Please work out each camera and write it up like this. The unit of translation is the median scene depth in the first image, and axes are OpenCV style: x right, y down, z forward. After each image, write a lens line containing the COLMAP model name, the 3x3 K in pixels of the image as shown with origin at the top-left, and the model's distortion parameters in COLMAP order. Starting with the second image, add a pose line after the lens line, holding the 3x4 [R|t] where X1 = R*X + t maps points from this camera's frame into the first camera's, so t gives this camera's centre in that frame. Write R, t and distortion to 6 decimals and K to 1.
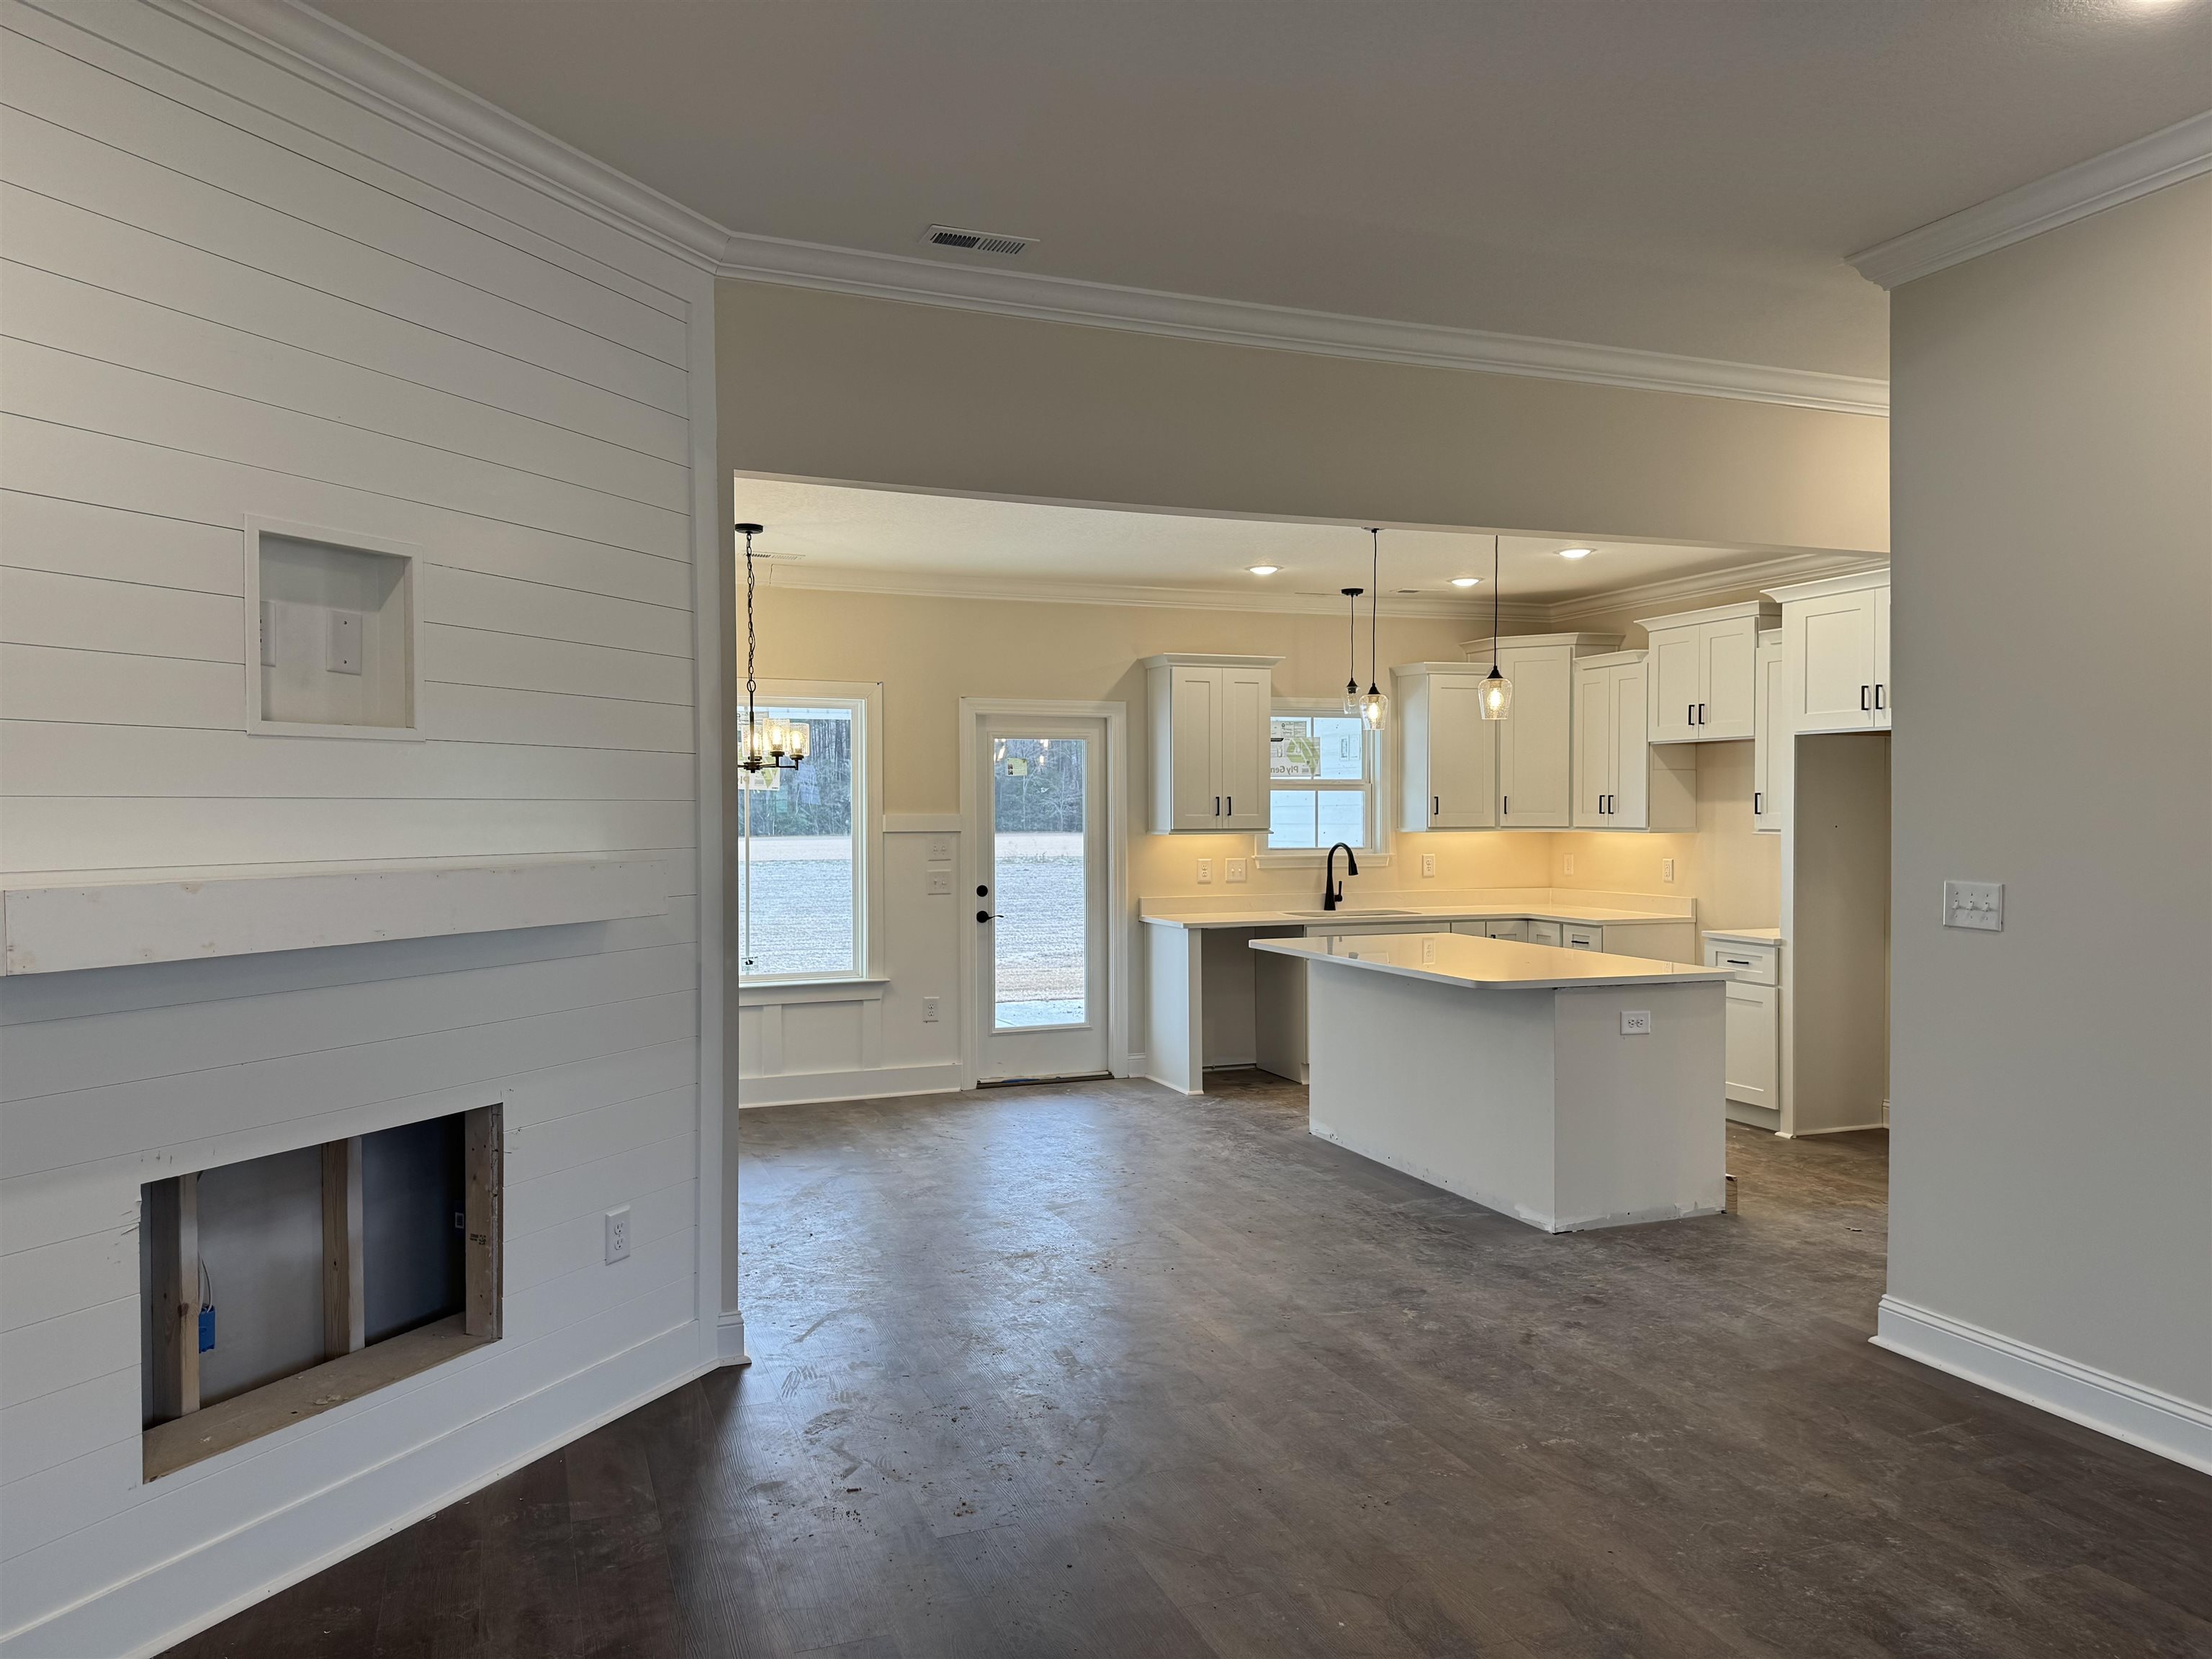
lens RADIAL K [[1538.9, 0, 1106.0], [0, 1538.9, 829.5], [0, 0, 1]] dist [0.111792, -0.155851]
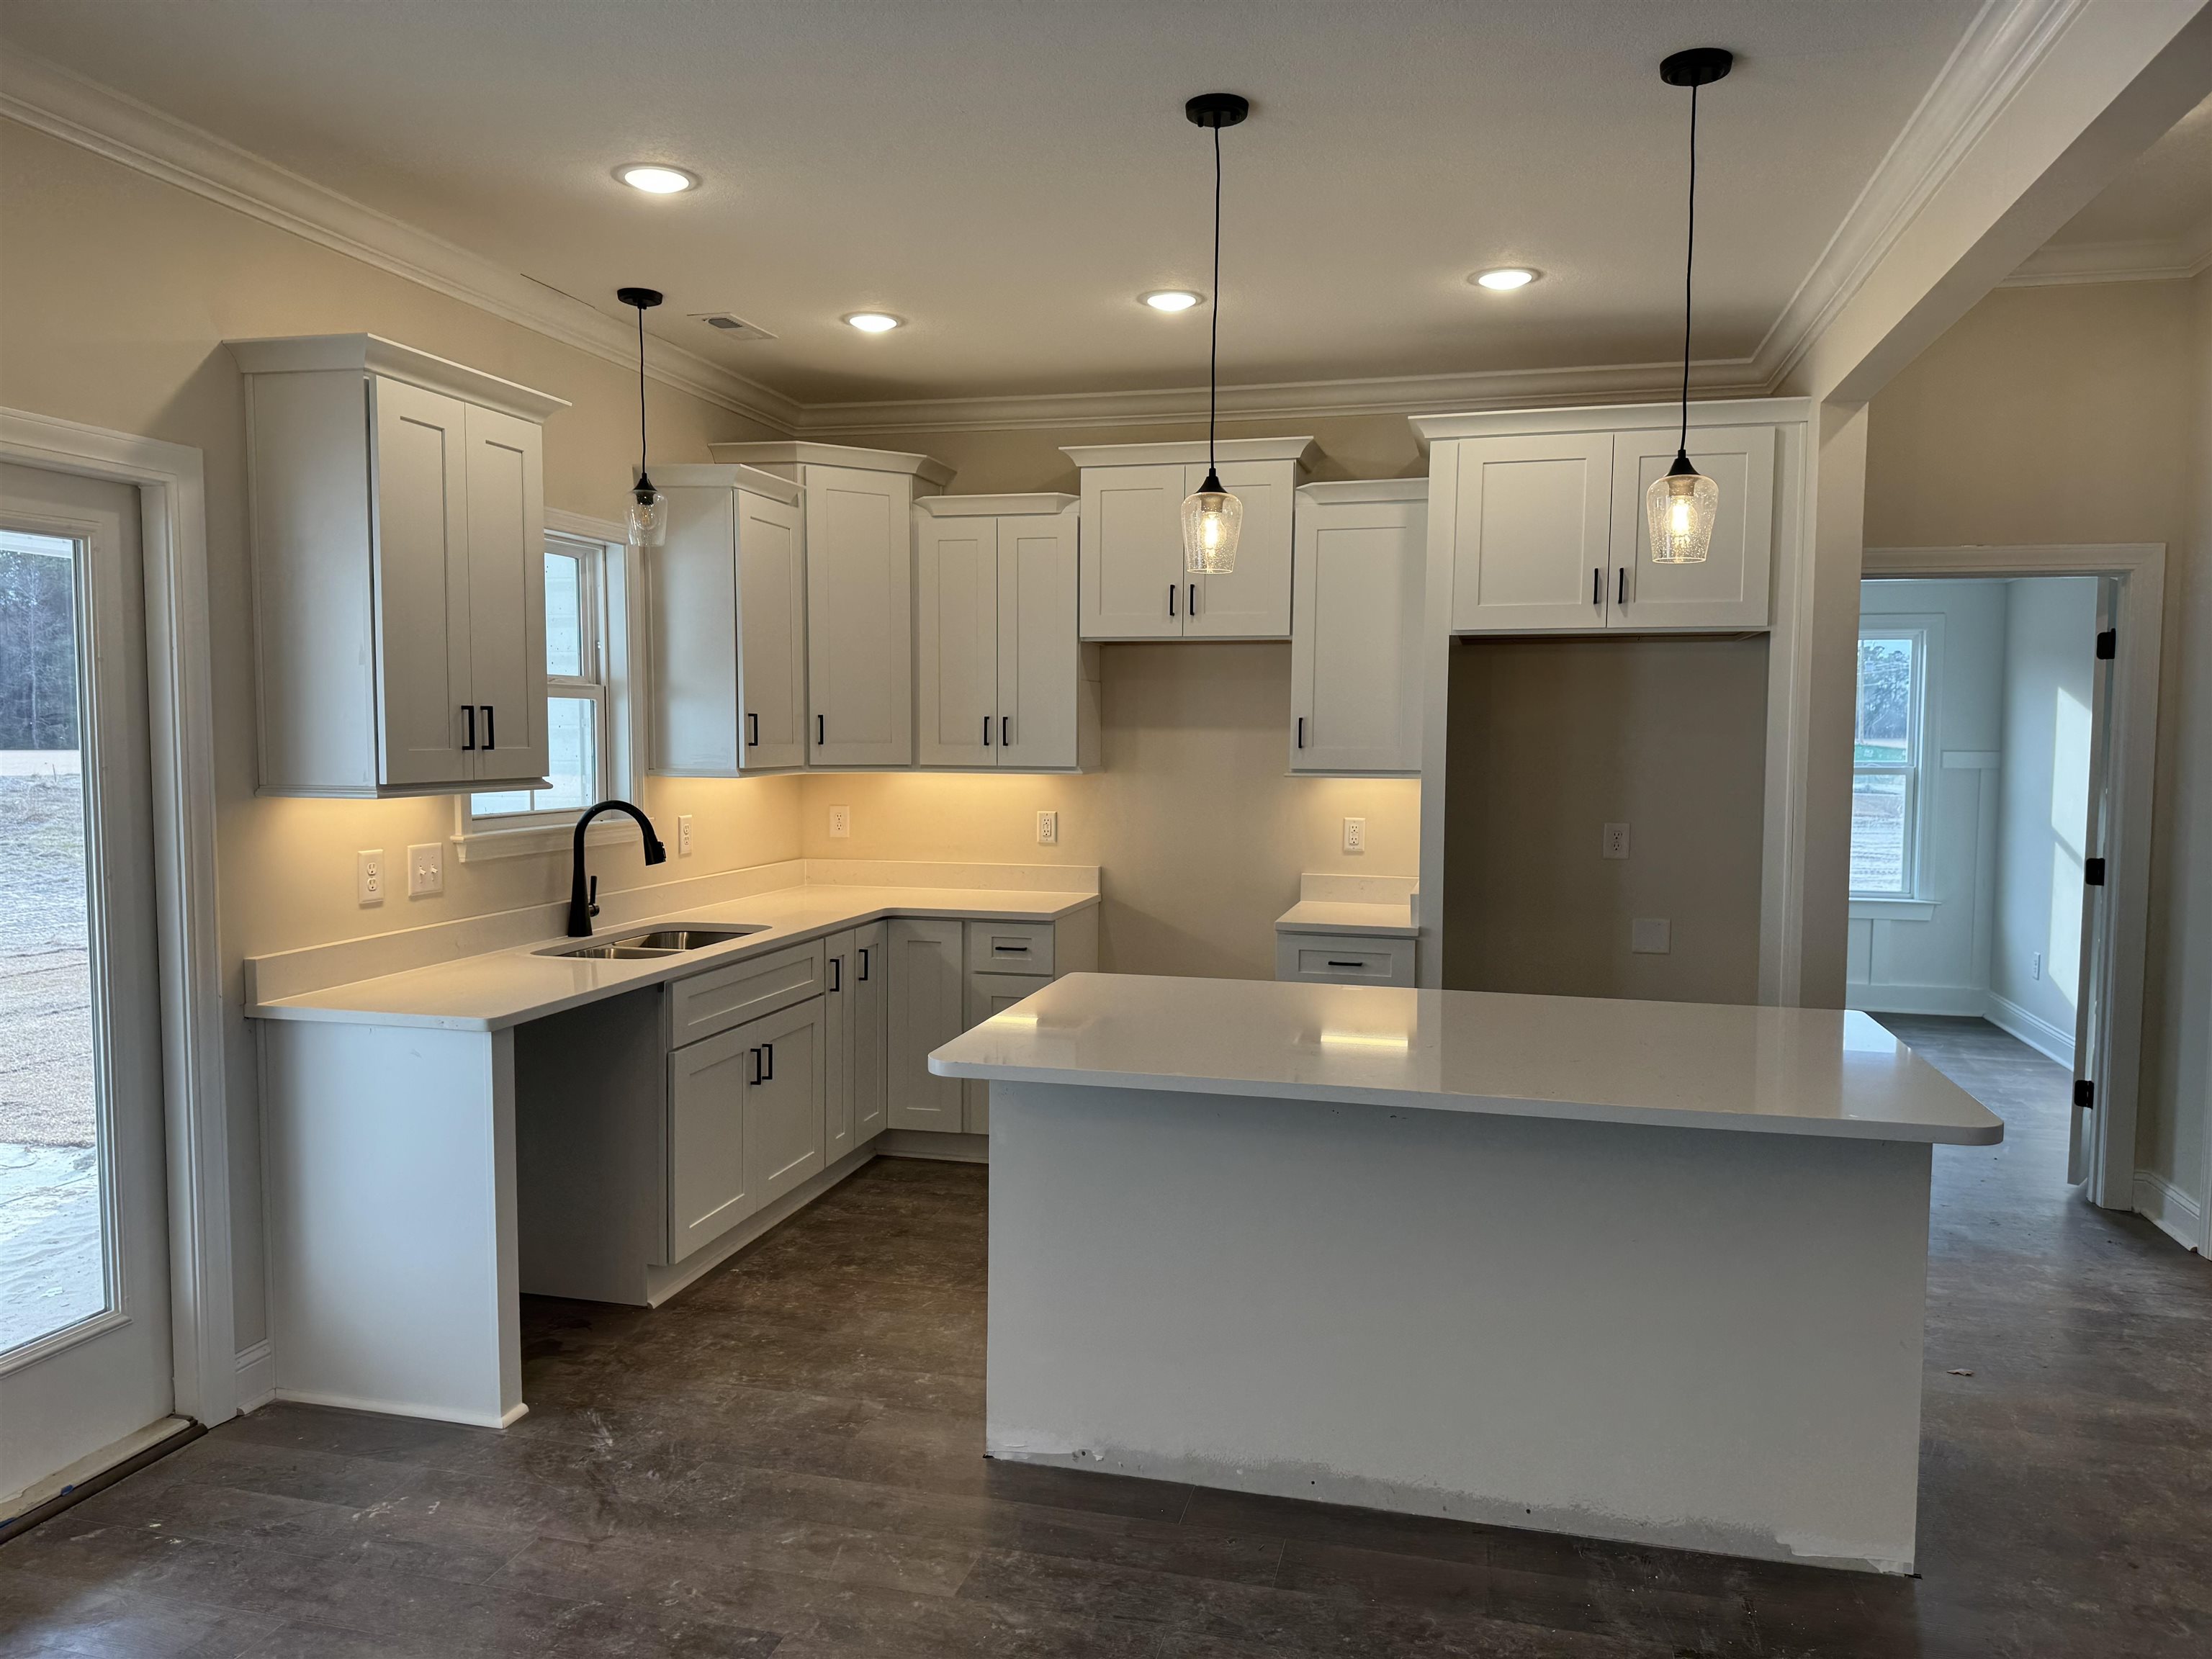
lens RADIAL K [[1538.9, 0, 1106.0], [0, 1538.9, 829.5], [0, 0, 1]] dist [0.111792, -0.155851]
pose [[0.579014, -0.046566, 0.813987, -0.176752], [0.003400, 0.998497, 0.054703, -0.009862], [-0.815311, -0.028906, 0.578302, 0.593417]]
